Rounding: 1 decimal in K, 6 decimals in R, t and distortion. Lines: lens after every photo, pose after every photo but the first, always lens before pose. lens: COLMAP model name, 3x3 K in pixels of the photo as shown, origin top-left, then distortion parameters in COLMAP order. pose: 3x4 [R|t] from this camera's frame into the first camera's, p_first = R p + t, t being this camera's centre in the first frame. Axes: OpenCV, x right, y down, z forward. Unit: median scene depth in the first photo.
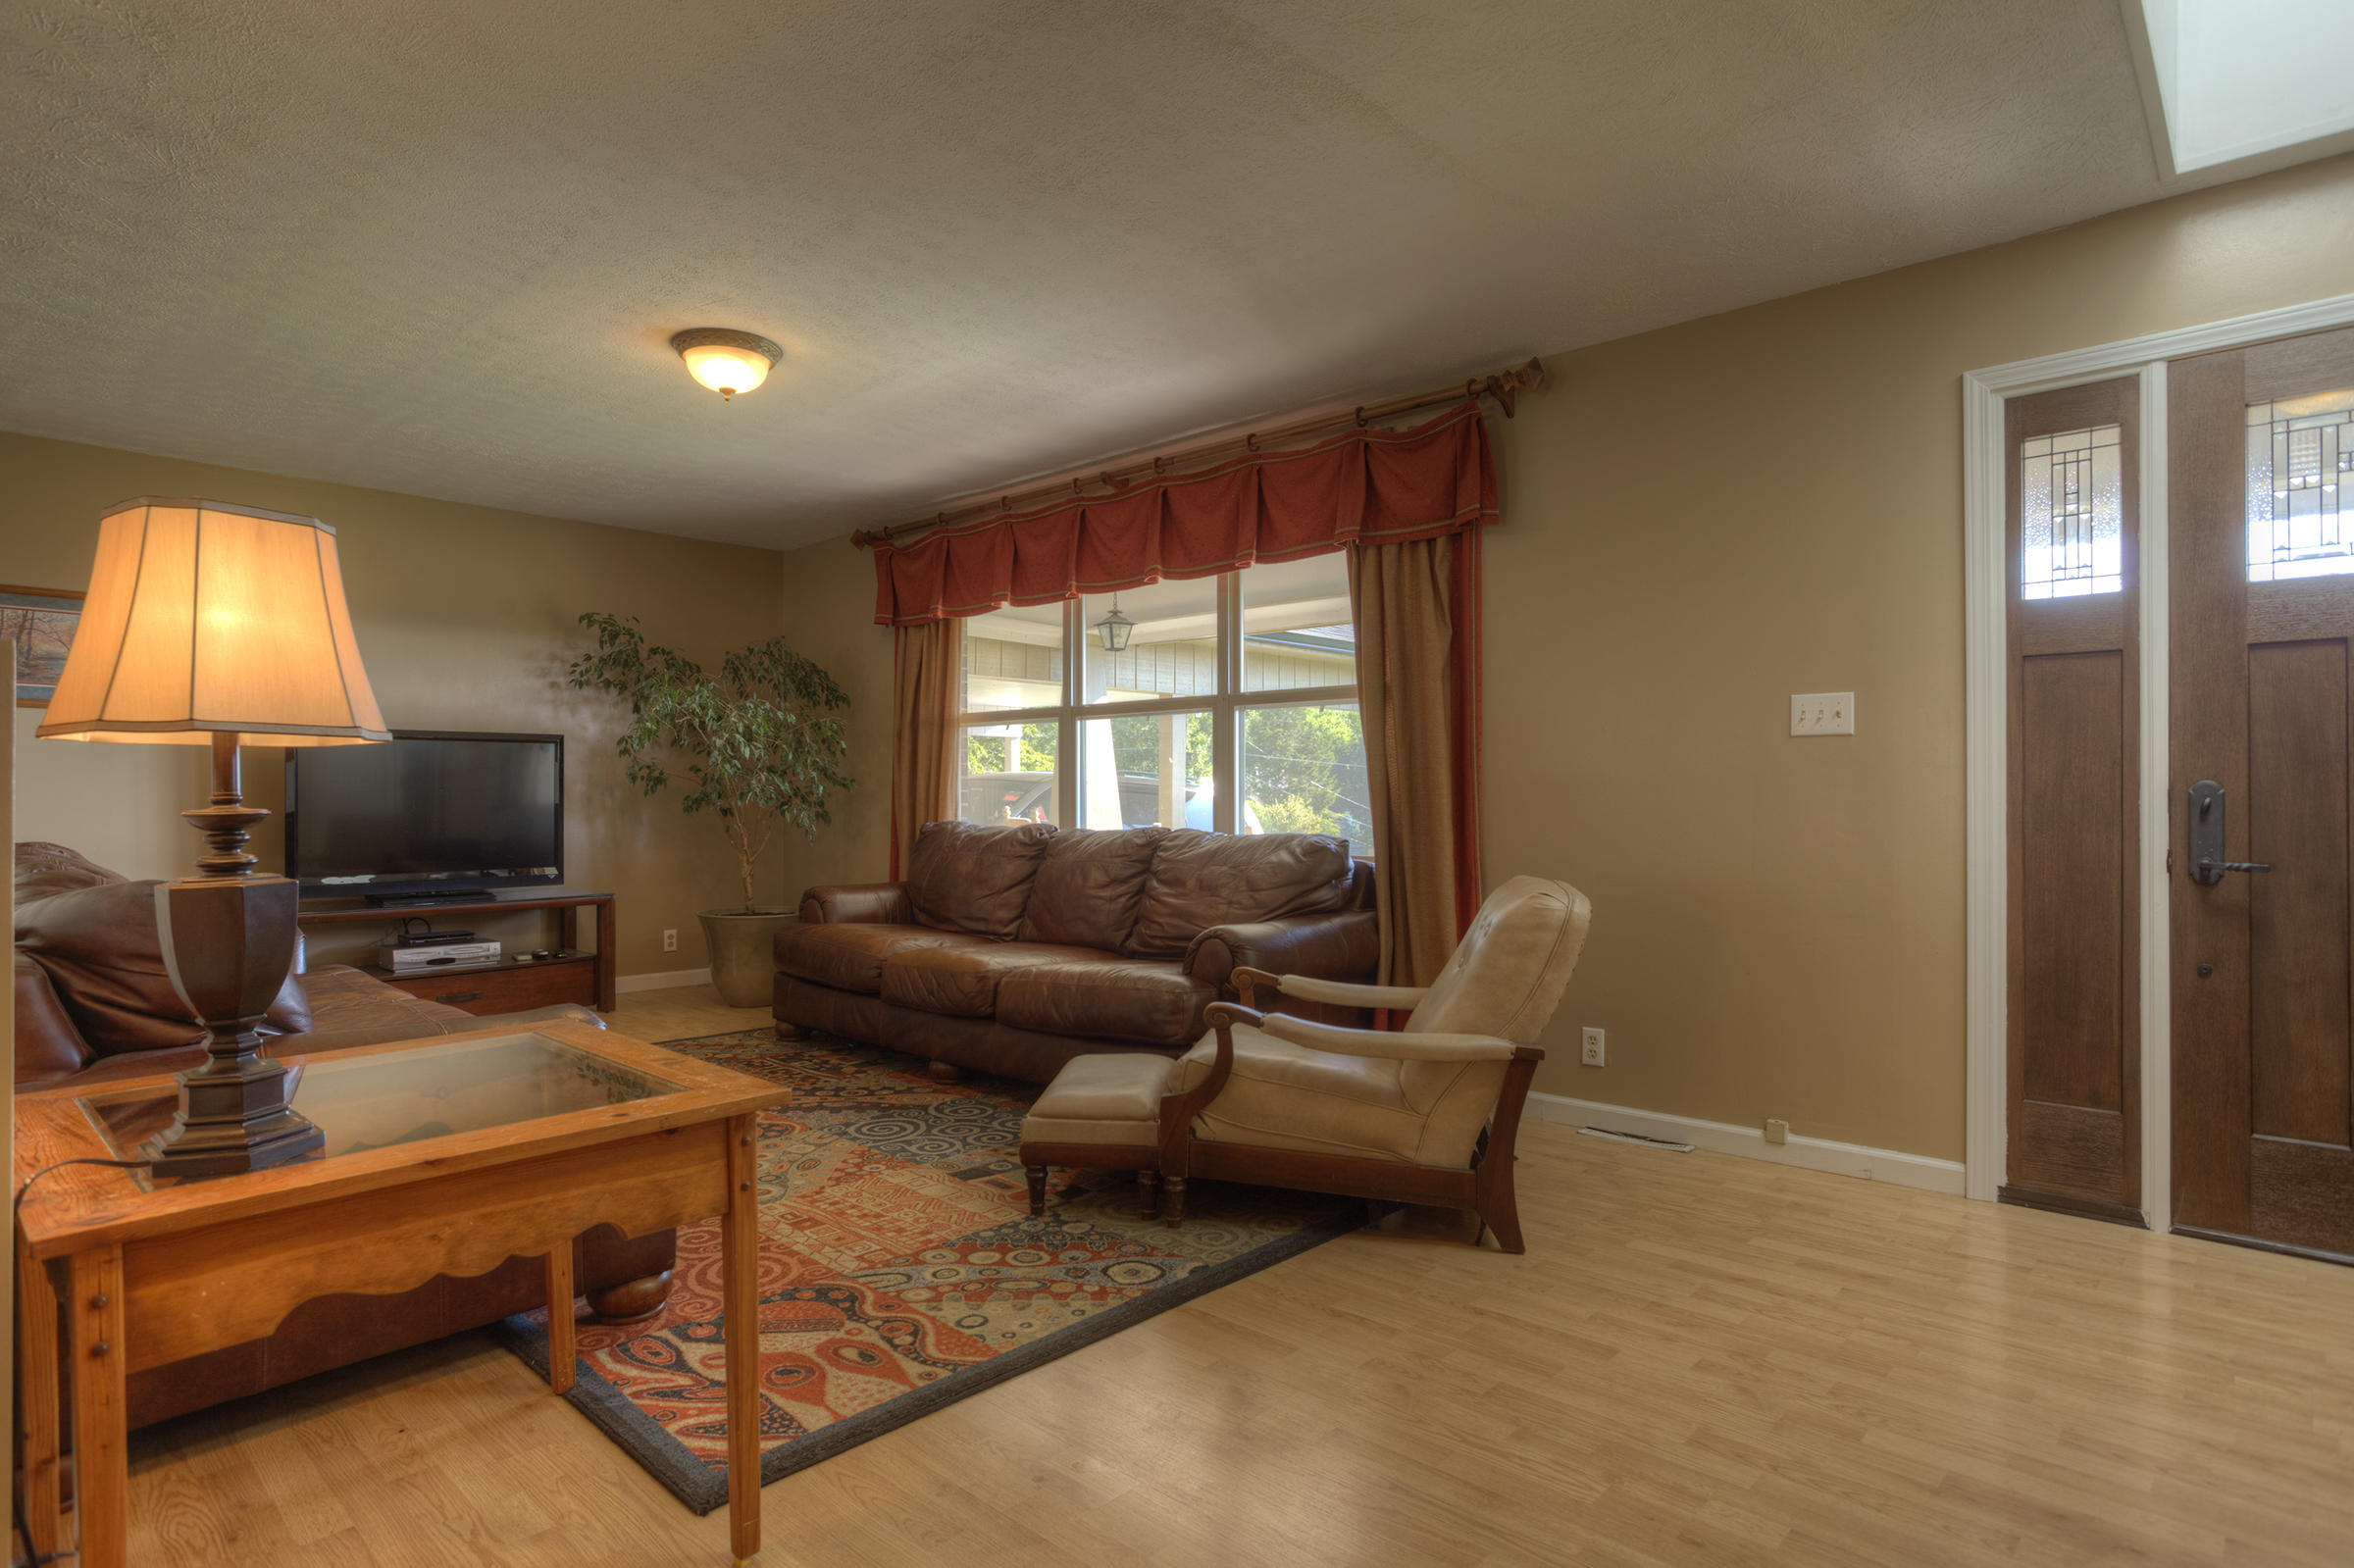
lens RADIAL K [[1248.7, 0, 1158.9], [0, 1248.7, 785.6], [0, 0, 1]] dist [-0.034882, 0.002821]
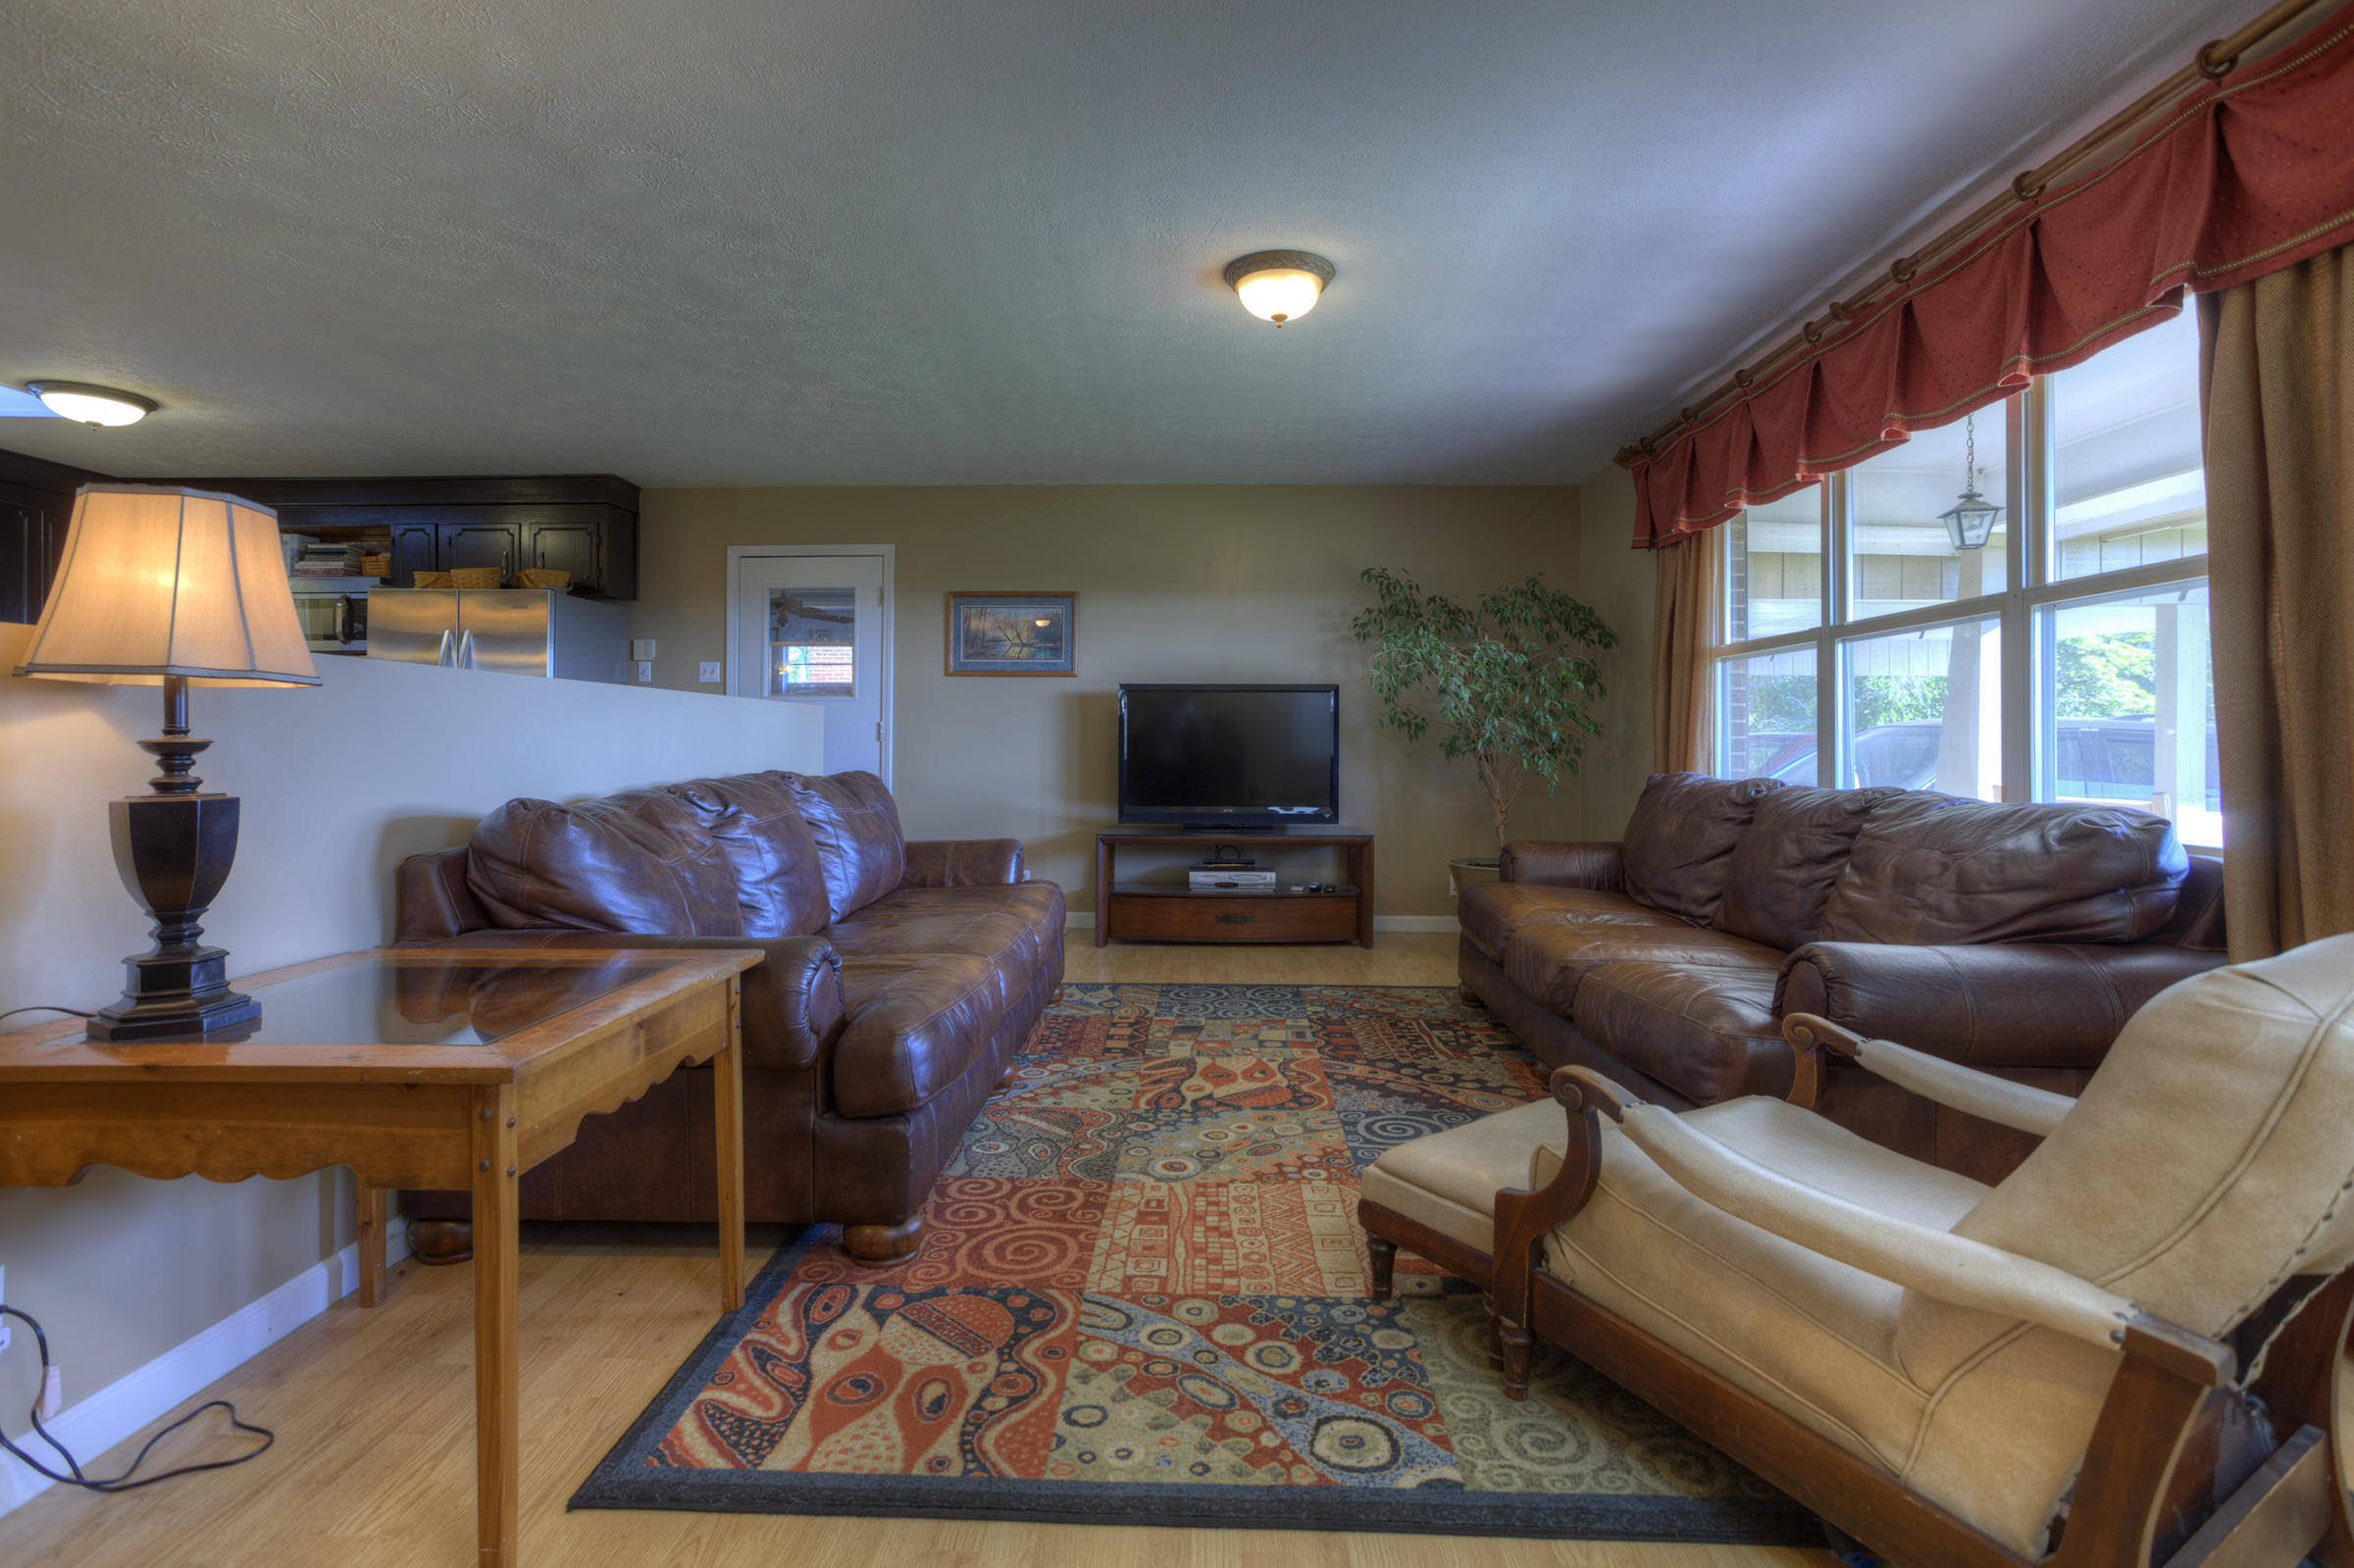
lens RADIAL K [[1143.7, 0, 1180.4], [0, 1143.7, 731.4], [0, 0, 1]] dist [-0.039311, 0.020267]
pose [[0.662605, -0.002748, -0.748964, 0.340634], [-0.001002, 0.999989, -0.004555, 0.008097], [0.748968, 0.003769, 0.662595, 0.472672]]
